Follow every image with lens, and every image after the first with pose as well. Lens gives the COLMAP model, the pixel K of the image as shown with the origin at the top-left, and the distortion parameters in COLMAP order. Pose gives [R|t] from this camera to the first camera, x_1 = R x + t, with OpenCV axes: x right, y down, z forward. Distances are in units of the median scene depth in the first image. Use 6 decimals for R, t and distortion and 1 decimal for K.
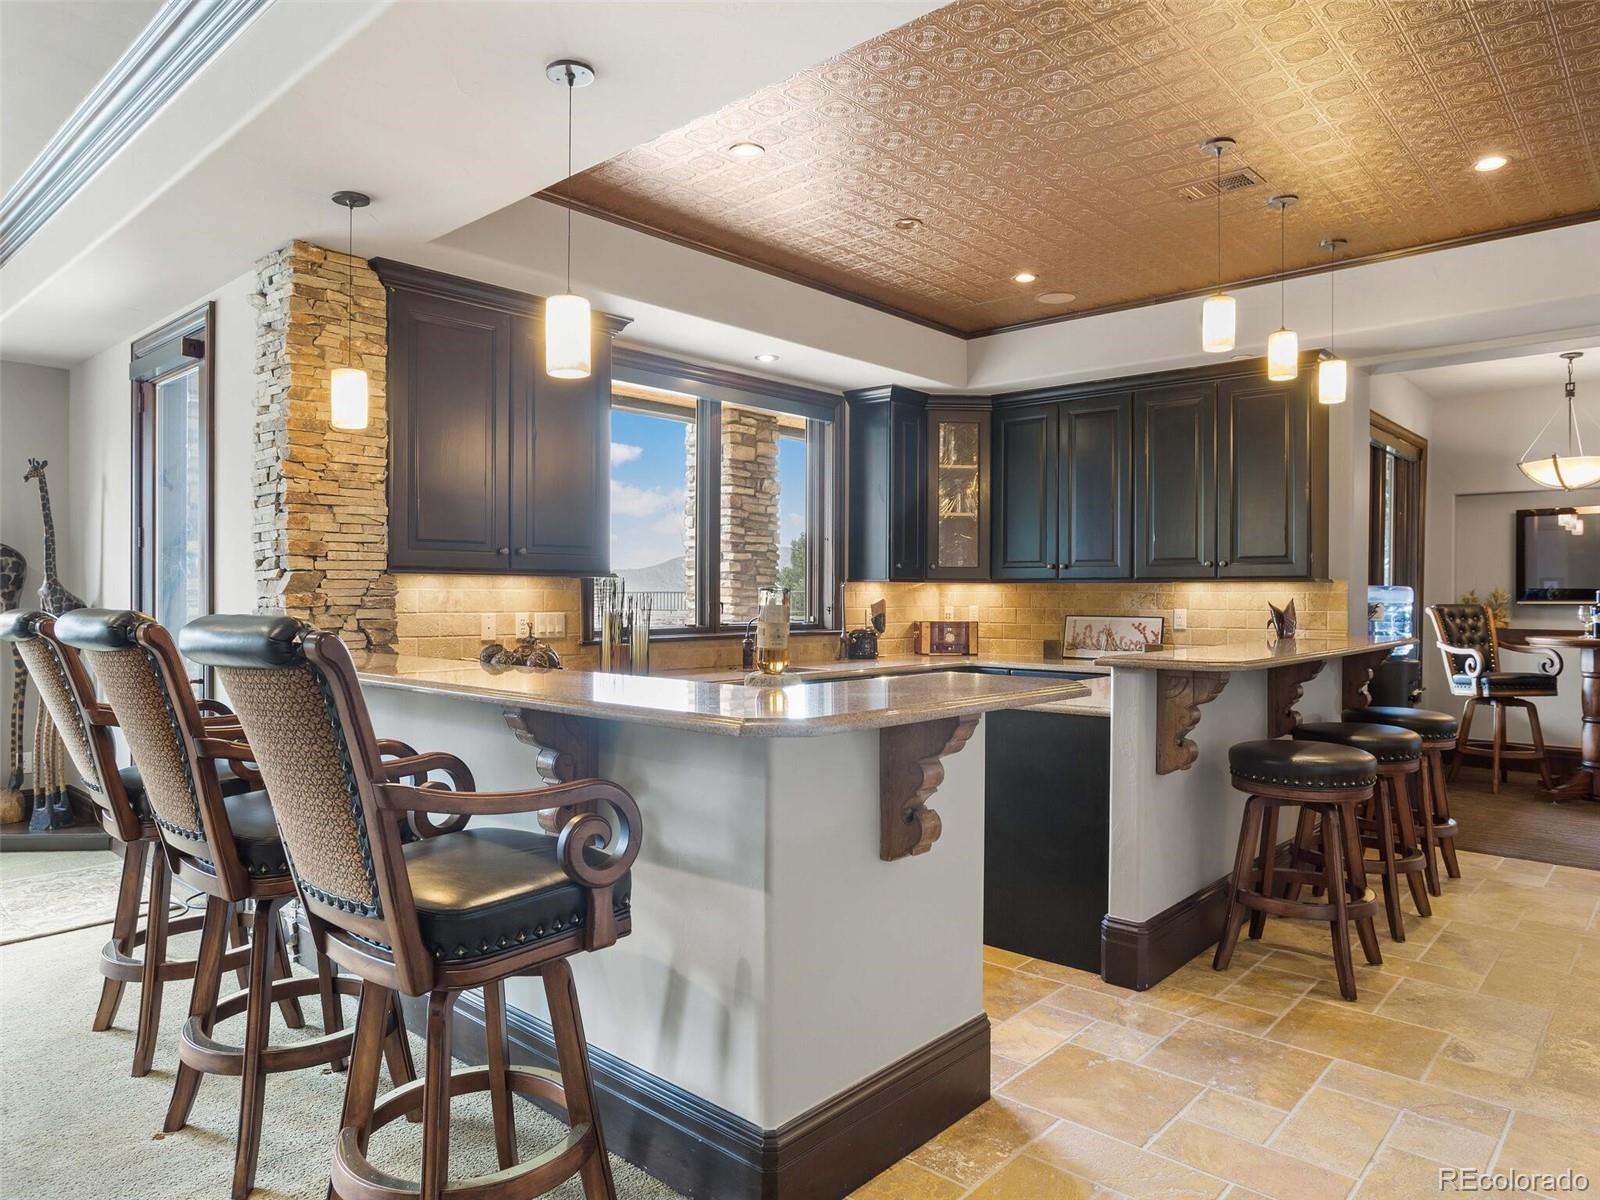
lens RADIAL K [[1025.0, 0, 800.0], [0, 1025.0, 600.0], [0, 0, 1]] dist [-0.051080, -0.001071]
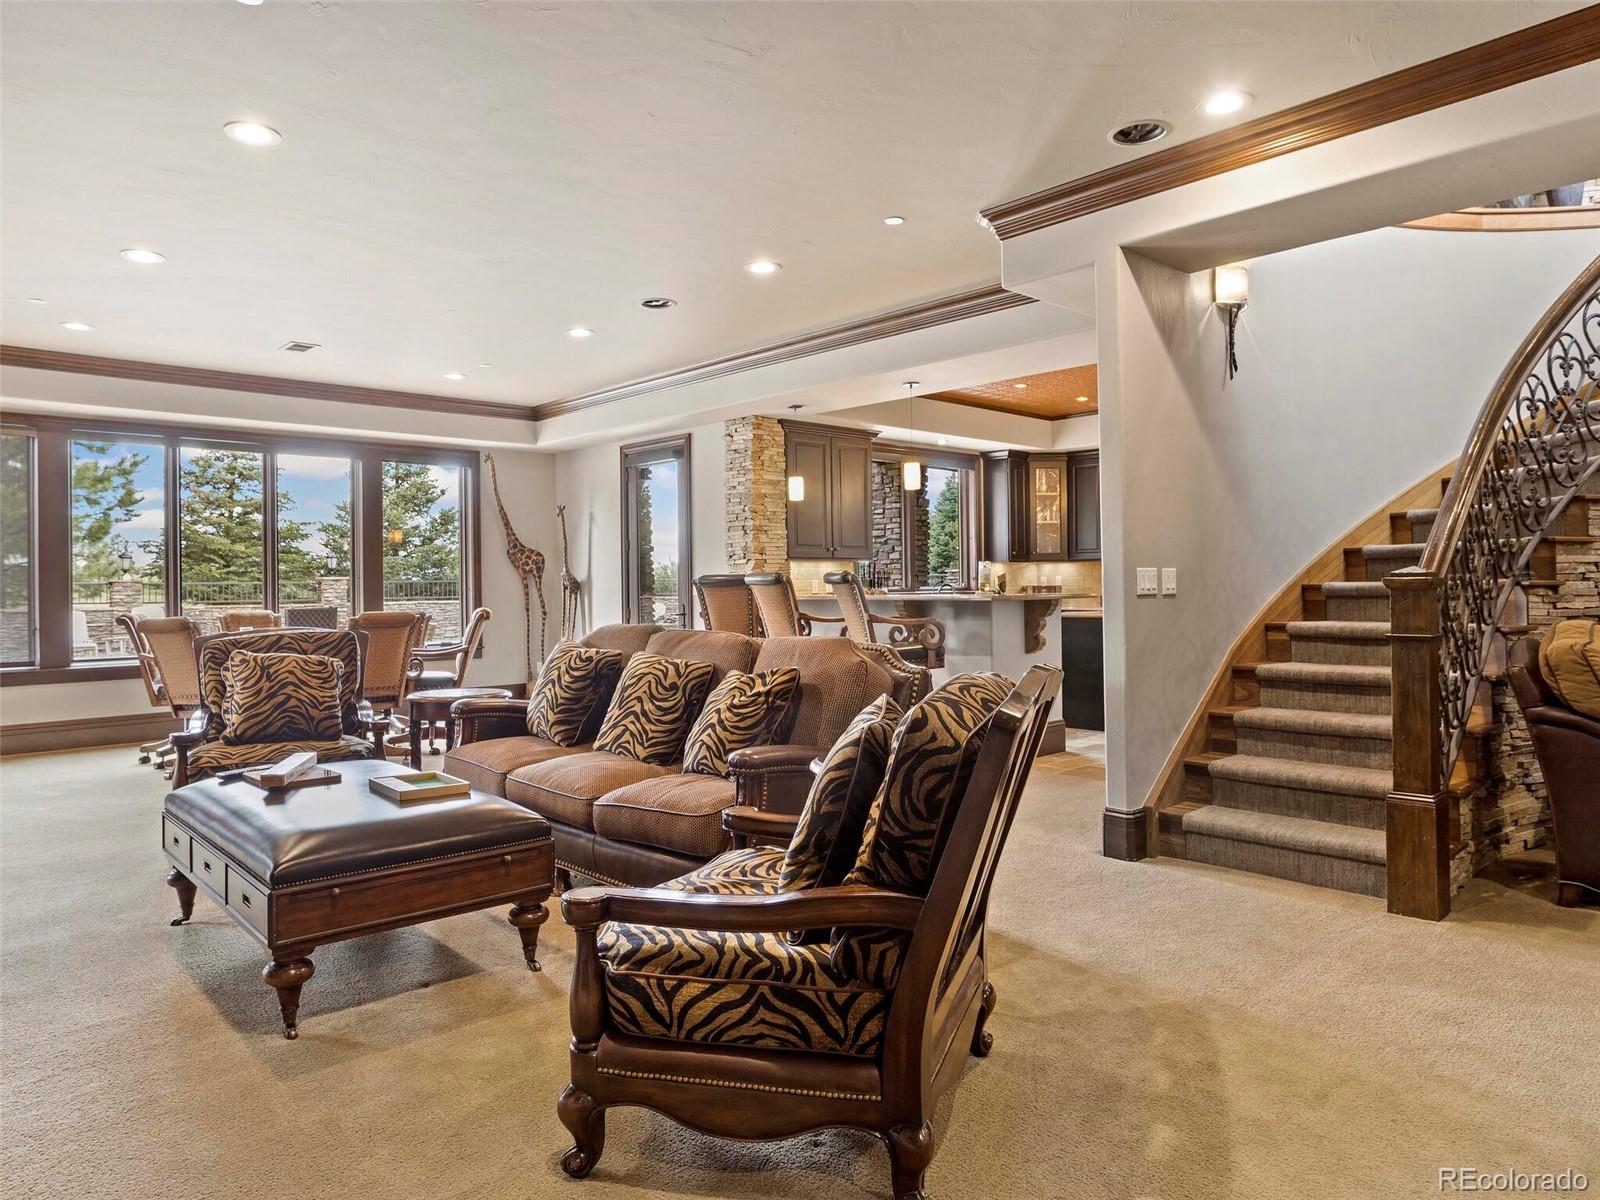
lens RADIAL K [[1025.0, 0, 800.0], [0, 1025.0, 600.0], [0, 0, 1]] dist [-0.051080, -0.001071]
pose [[0.996293, -0.018208, -0.084075, -0.118341], [0.018786, 0.999805, 0.006092, 0.028425], [0.083948, -0.007649, 0.996441, -0.742963]]
